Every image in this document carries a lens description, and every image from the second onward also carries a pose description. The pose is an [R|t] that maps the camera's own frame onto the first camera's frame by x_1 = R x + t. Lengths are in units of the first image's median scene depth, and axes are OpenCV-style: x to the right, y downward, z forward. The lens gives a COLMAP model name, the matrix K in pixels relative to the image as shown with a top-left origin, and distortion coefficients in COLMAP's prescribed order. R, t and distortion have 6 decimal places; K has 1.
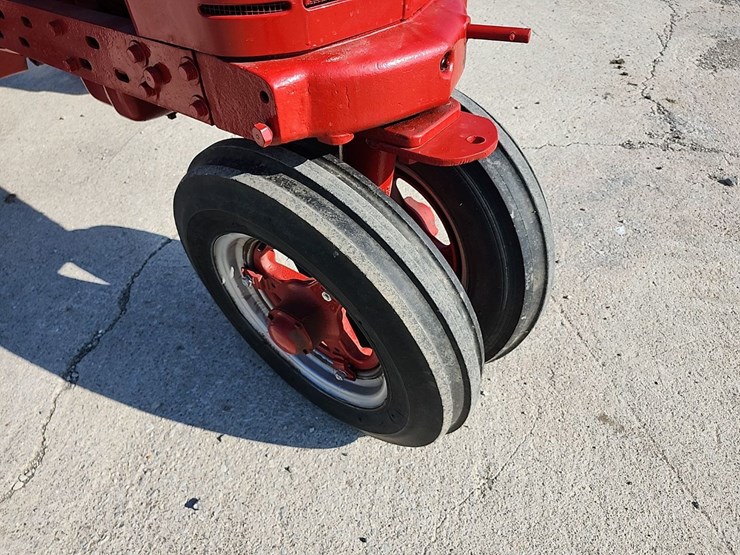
lens RADIAL K [[504.4, 0, 370.0], [0, 504.4, 277.5], [0, 0, 1]] dist [-0.004791, -0.000185]
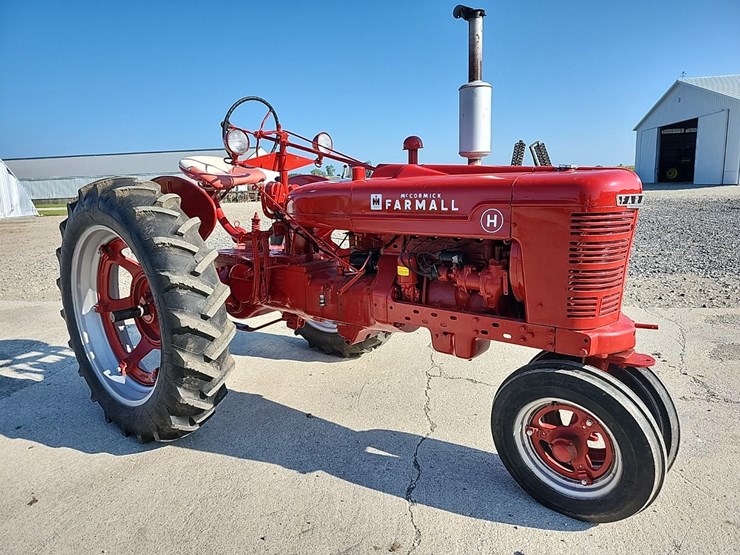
lens RADIAL K [[519.0, 0, 369.0], [0, 519.0, 275.5], [0, 0, 1]] dist [0.048132, -0.038702]
pose [[0.999440, 0.030985, -0.012611, -0.741393], [-0.032839, 0.836855, -0.546439, 0.549066], [-0.006378, 0.546547, 0.837404, -0.946781]]
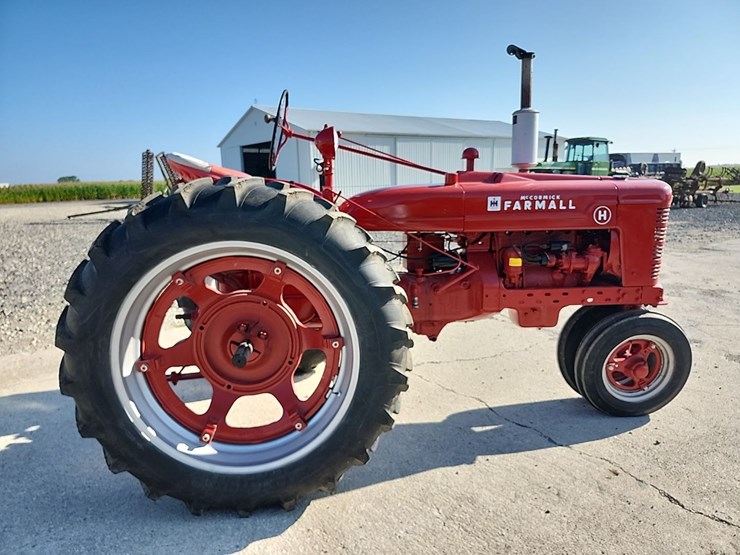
lens RADIAL K [[525.5, 0, 371.7], [0, 525.5, 276.8], [0, 0, 1]] dist [0.027082, -0.033201]
pose [[0.733803, -0.073031, 0.675425, -2.637514], [0.447832, 0.799614, -0.400080, 0.166891], [-0.510861, 0.596057, 0.619465, -0.406887]]
